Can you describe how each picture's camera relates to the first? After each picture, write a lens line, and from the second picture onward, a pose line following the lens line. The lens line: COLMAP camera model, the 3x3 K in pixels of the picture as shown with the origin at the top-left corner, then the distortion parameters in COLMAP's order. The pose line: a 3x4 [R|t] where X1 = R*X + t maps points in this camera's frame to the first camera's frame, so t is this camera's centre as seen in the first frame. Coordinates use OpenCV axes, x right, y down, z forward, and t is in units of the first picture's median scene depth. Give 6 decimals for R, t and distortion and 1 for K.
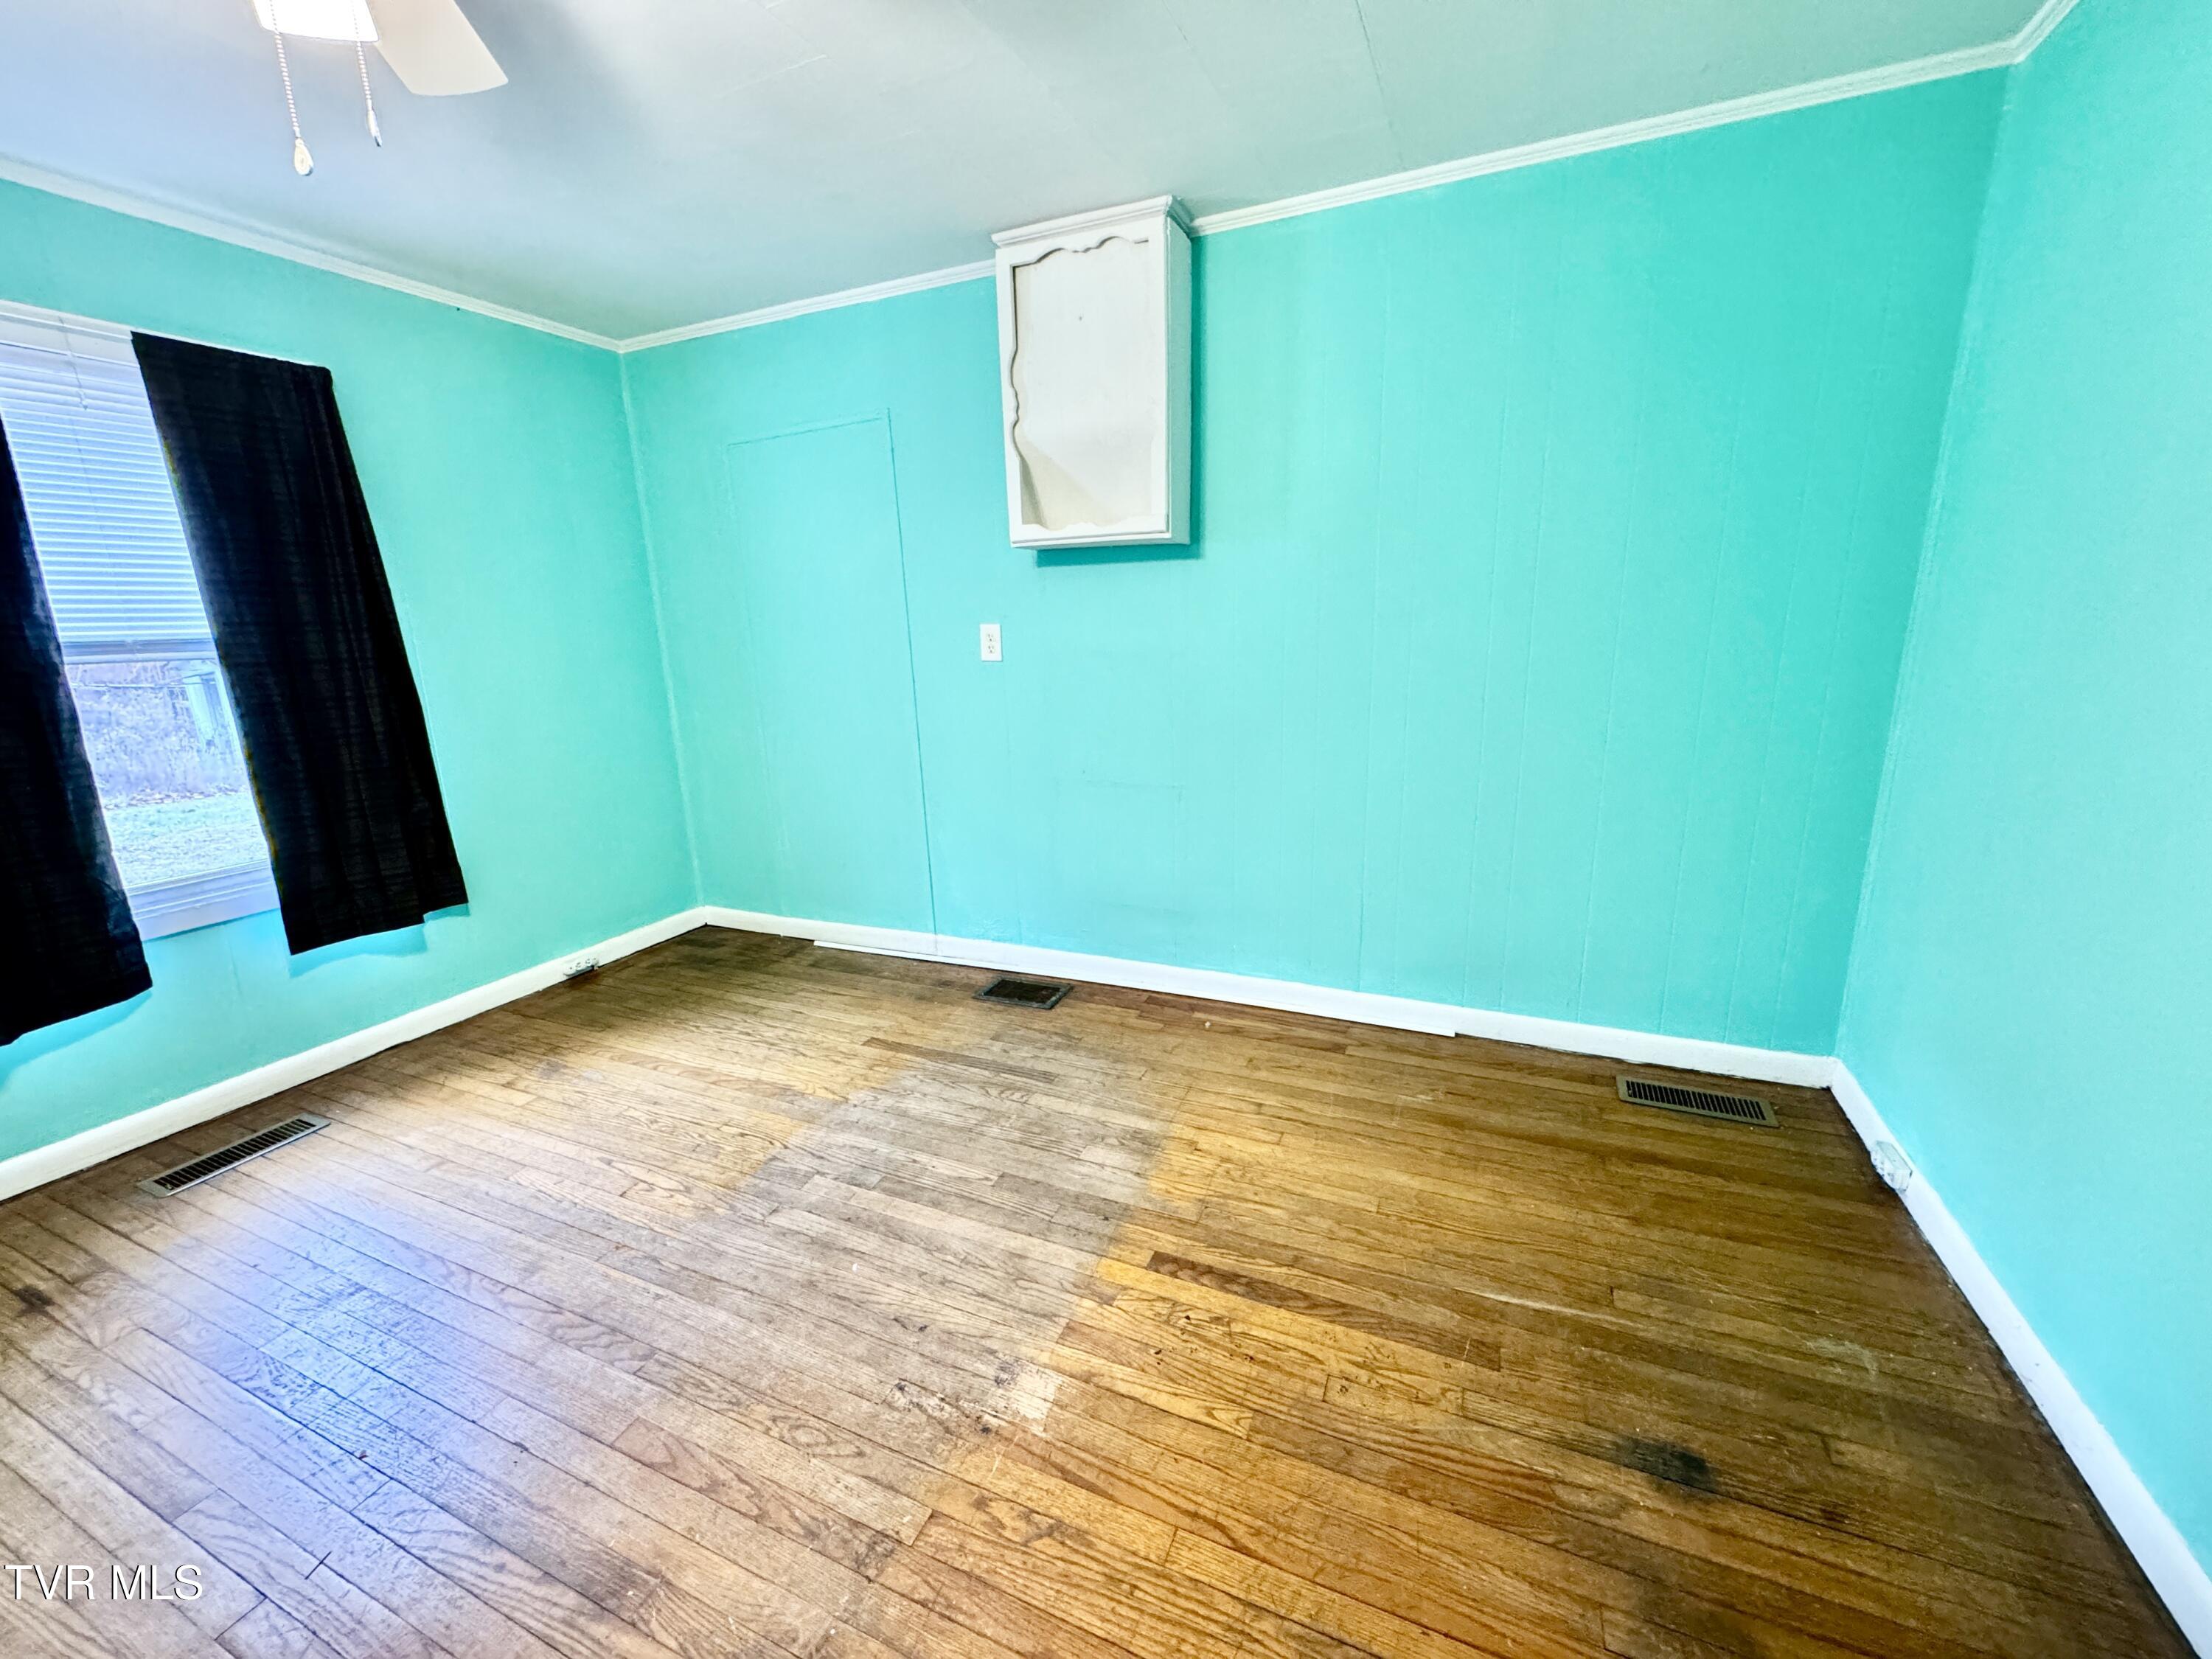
lens RADIAL K [[878.7, 0, 1105.7], [0, 878.7, 826.8], [0, 0, 1]] dist [-0.001890, 0.000274]
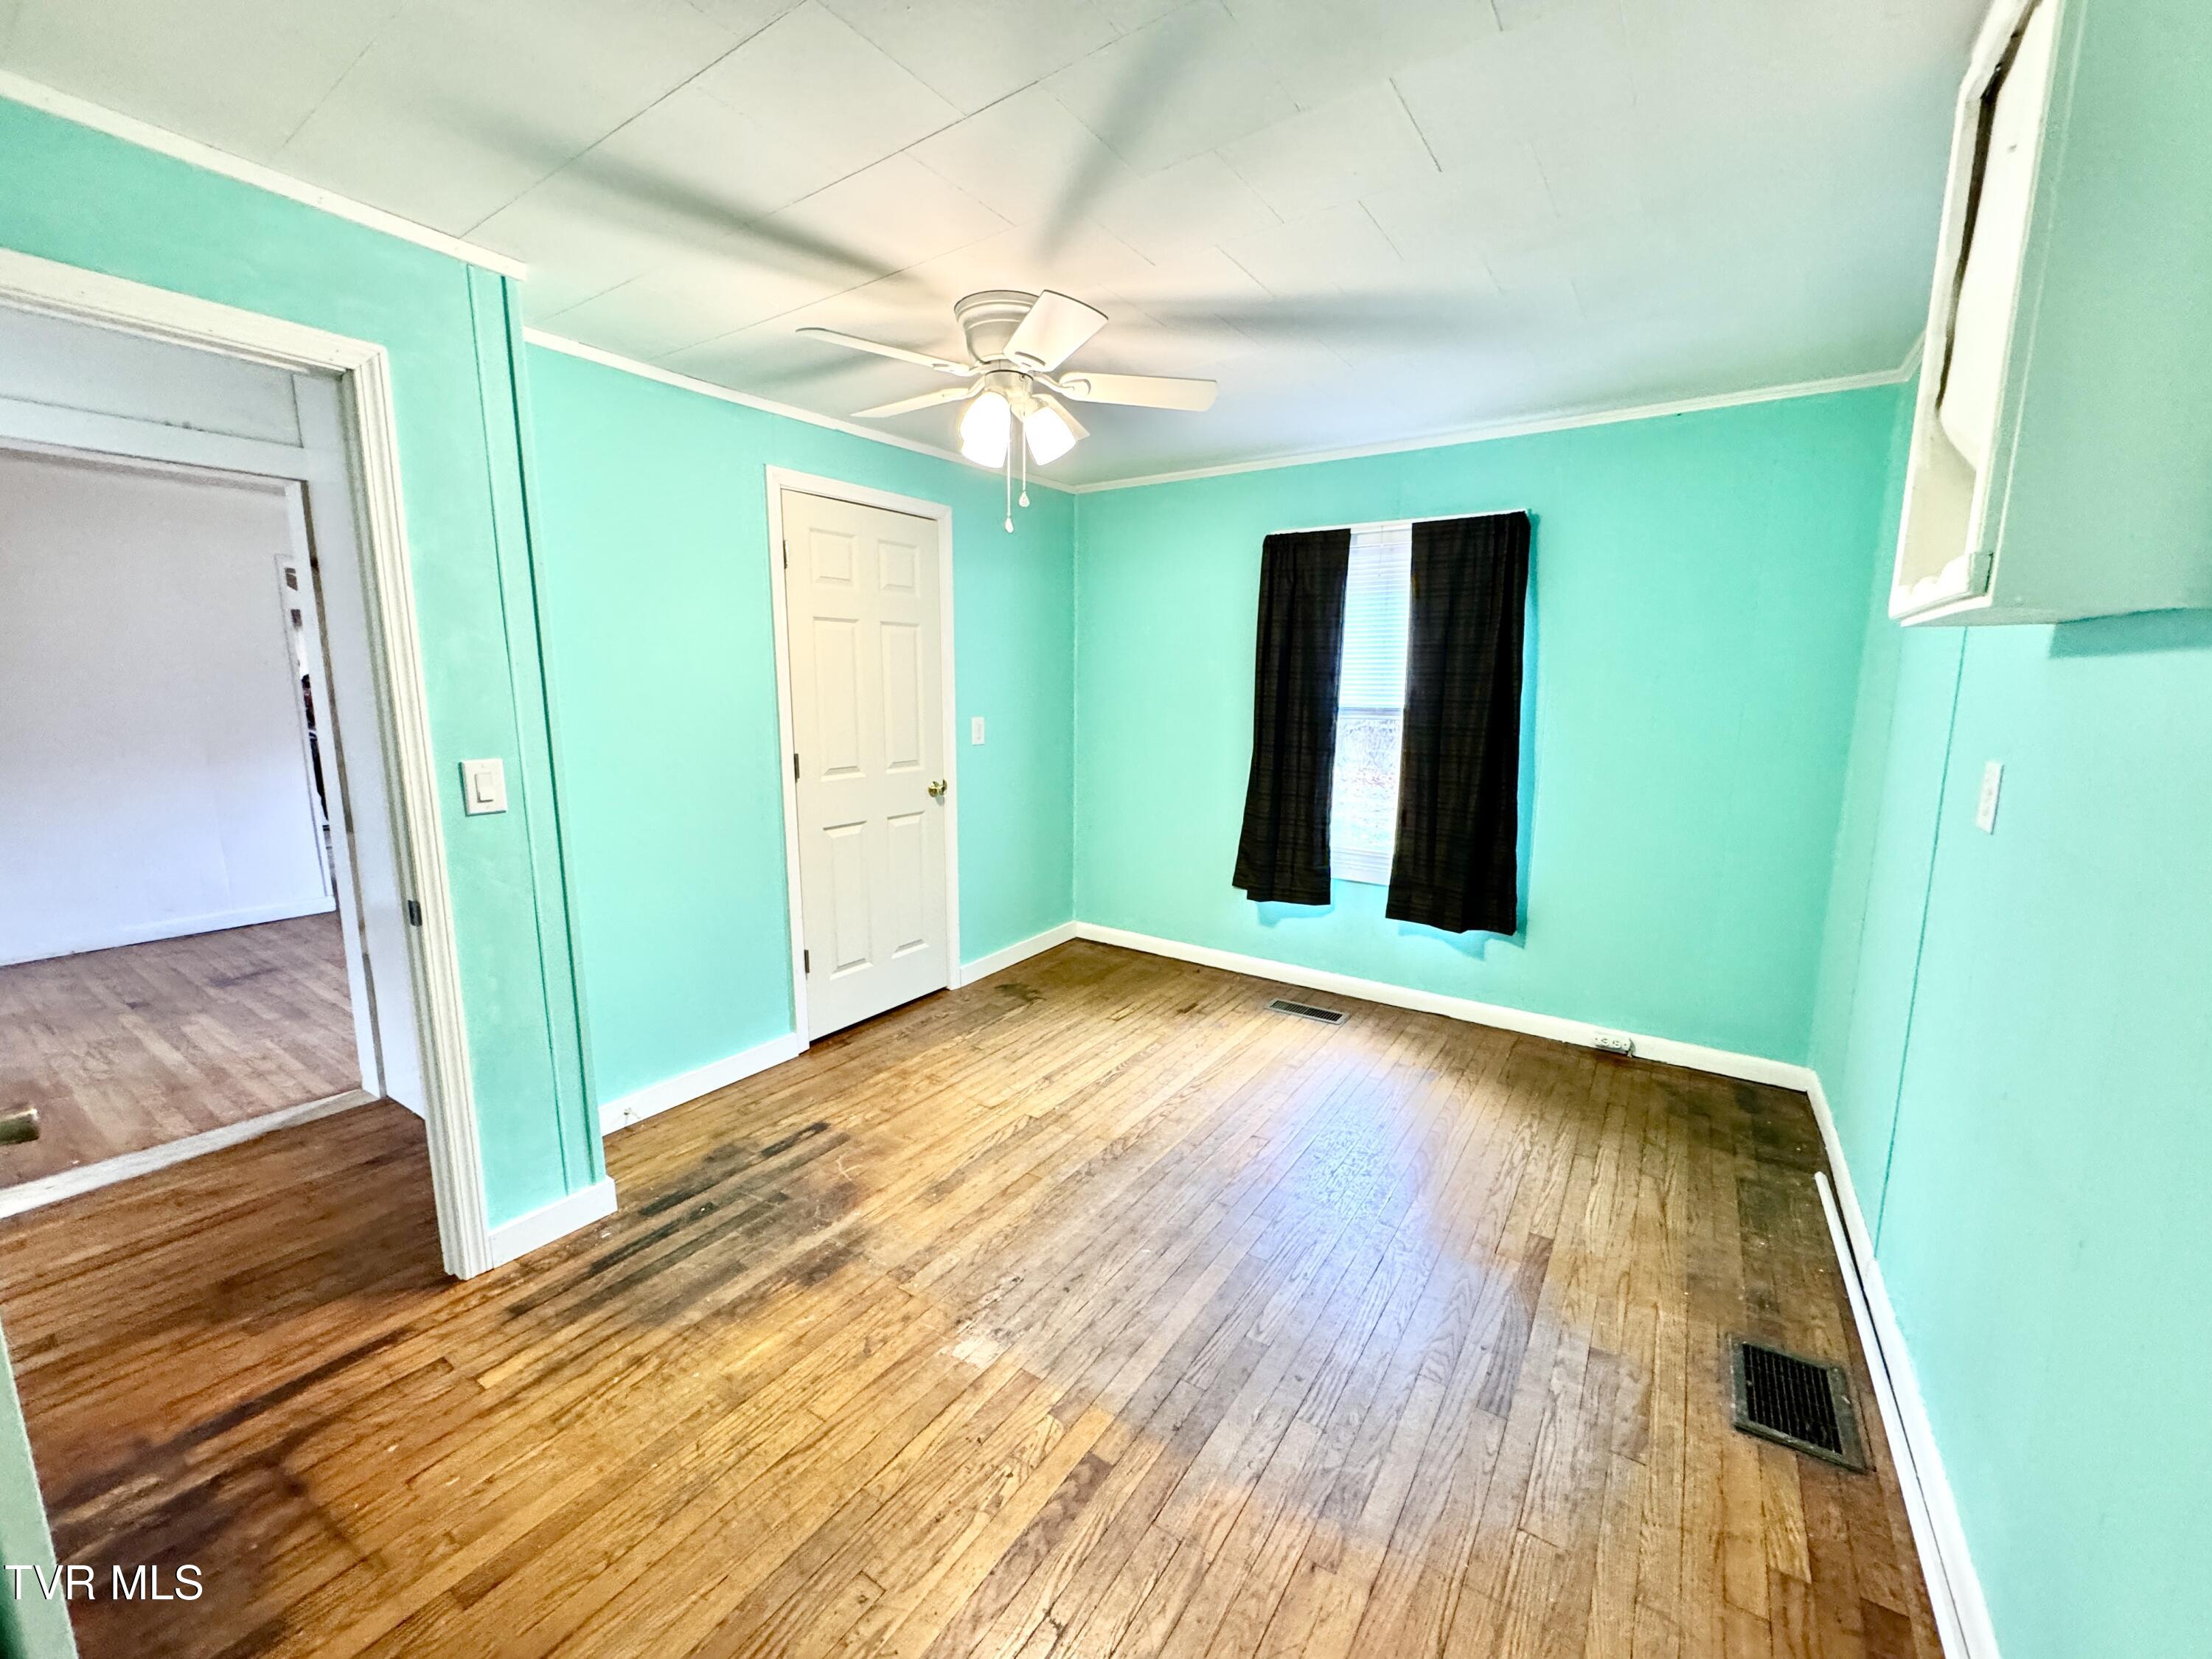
lens RADIAL K [[878.7, 0, 1101.1], [0, 878.7, 820.9], [0, 0, 1]] dist [-0.001890, 0.000274]
pose [[-0.185963, 0.181848, -0.965582, 0.670886], [-0.225394, 0.948623, 0.222063, -0.270644], [0.956355, 0.258931, -0.135421, 0.805170]]
